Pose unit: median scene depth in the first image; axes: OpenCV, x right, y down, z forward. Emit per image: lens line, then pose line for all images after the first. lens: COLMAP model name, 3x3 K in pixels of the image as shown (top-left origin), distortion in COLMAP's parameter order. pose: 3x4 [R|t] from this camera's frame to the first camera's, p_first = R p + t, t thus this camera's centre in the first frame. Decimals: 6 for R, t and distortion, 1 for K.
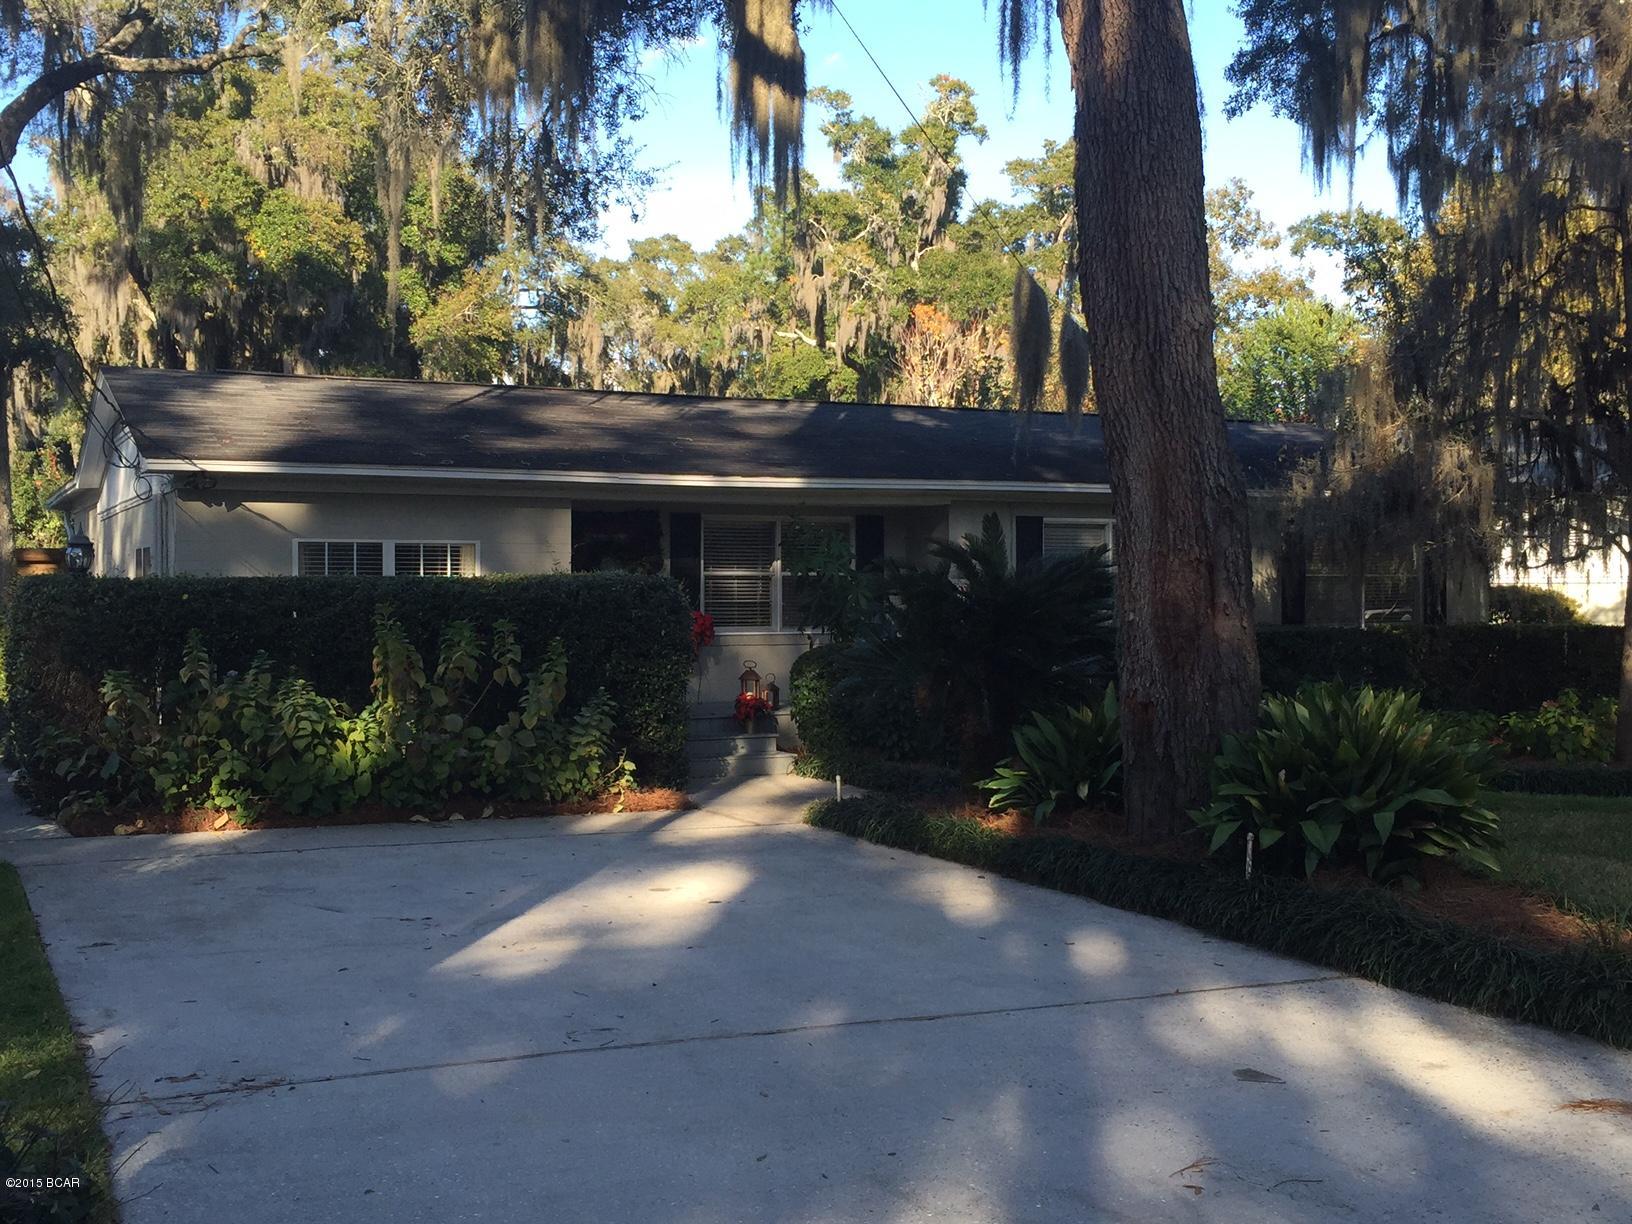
lens RADIAL K [[1812.6, 0, 816.0], [0, 1812.6, 612.0], [0, 0, 1]] dist [0.092122, -0.089372]
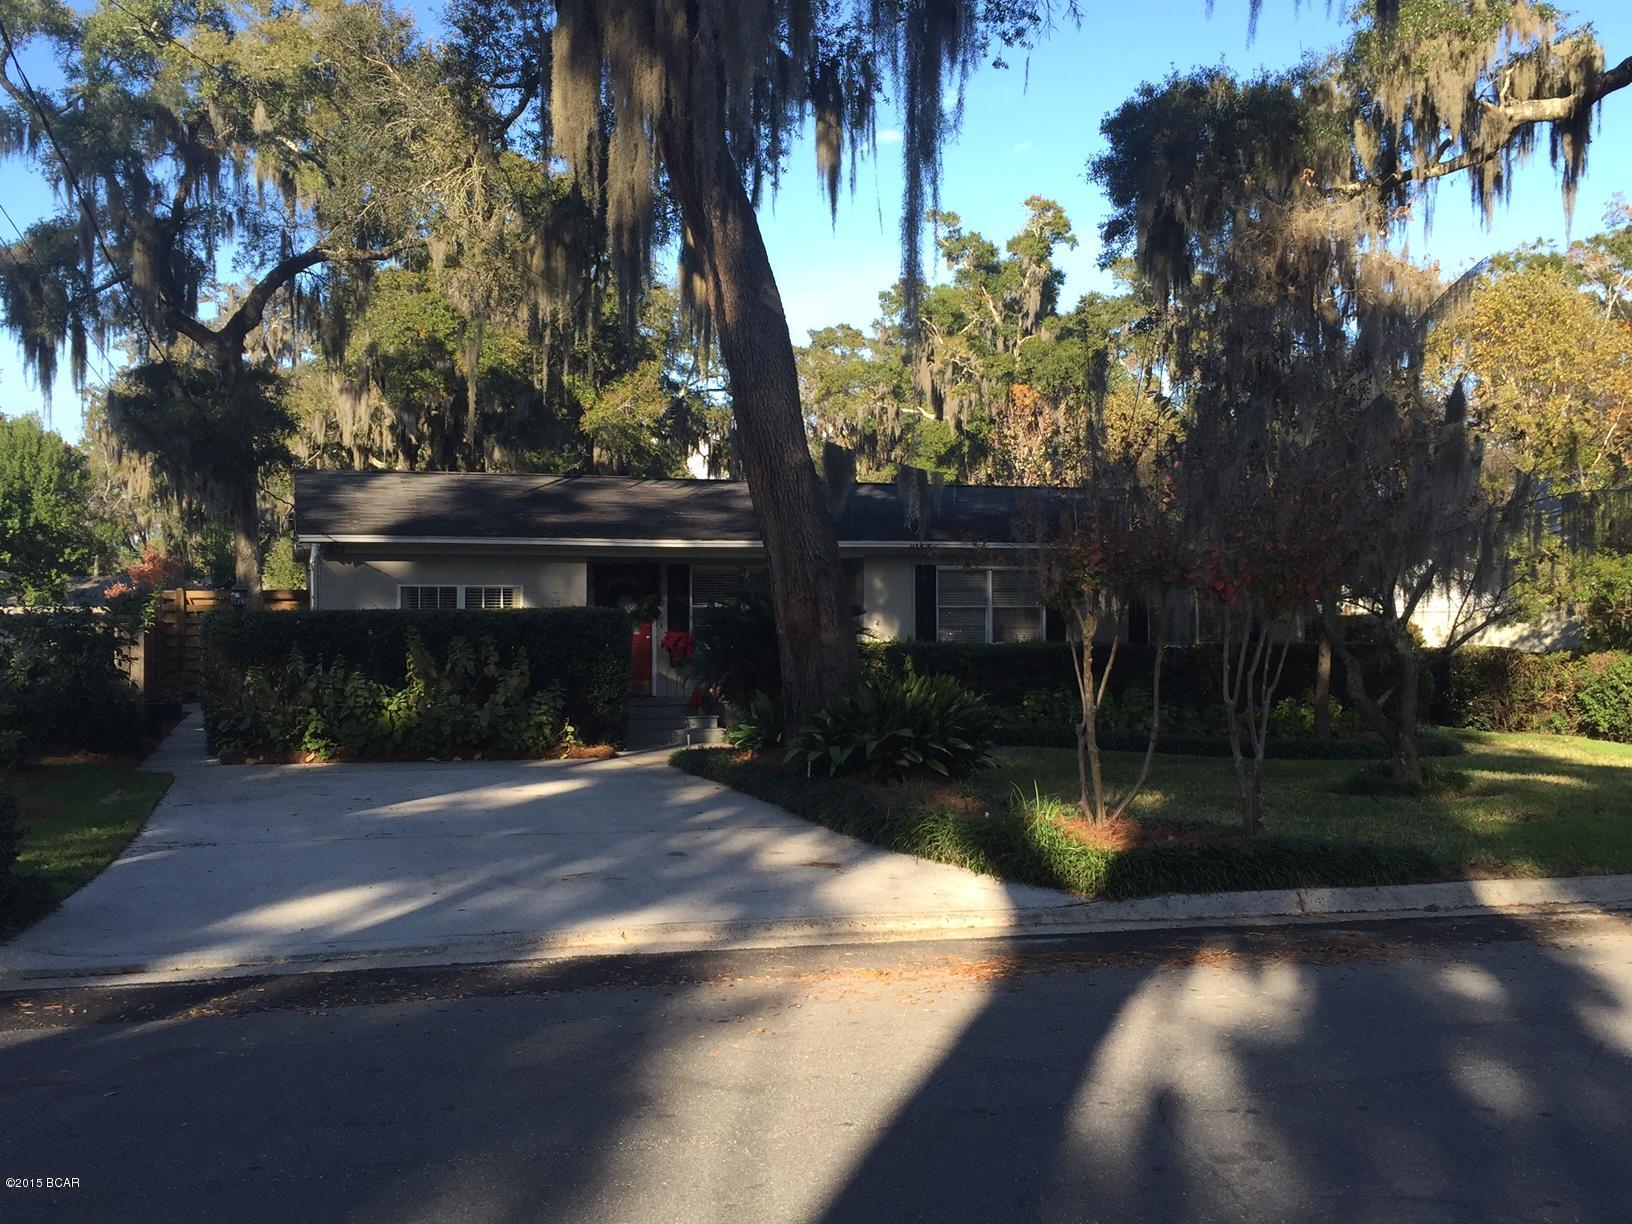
lens RADIAL K [[1603.5, 0, 816.0], [0, 1603.5, 612.0], [0, 0, 1]] dist [0.079217, 0.011304]
pose [[0.990845, -0.001983, -0.134987, 0.159858], [-0.000295, 0.999858, -0.016858, 0.003628], [0.135001, 0.016744, 0.990704, -0.190243]]
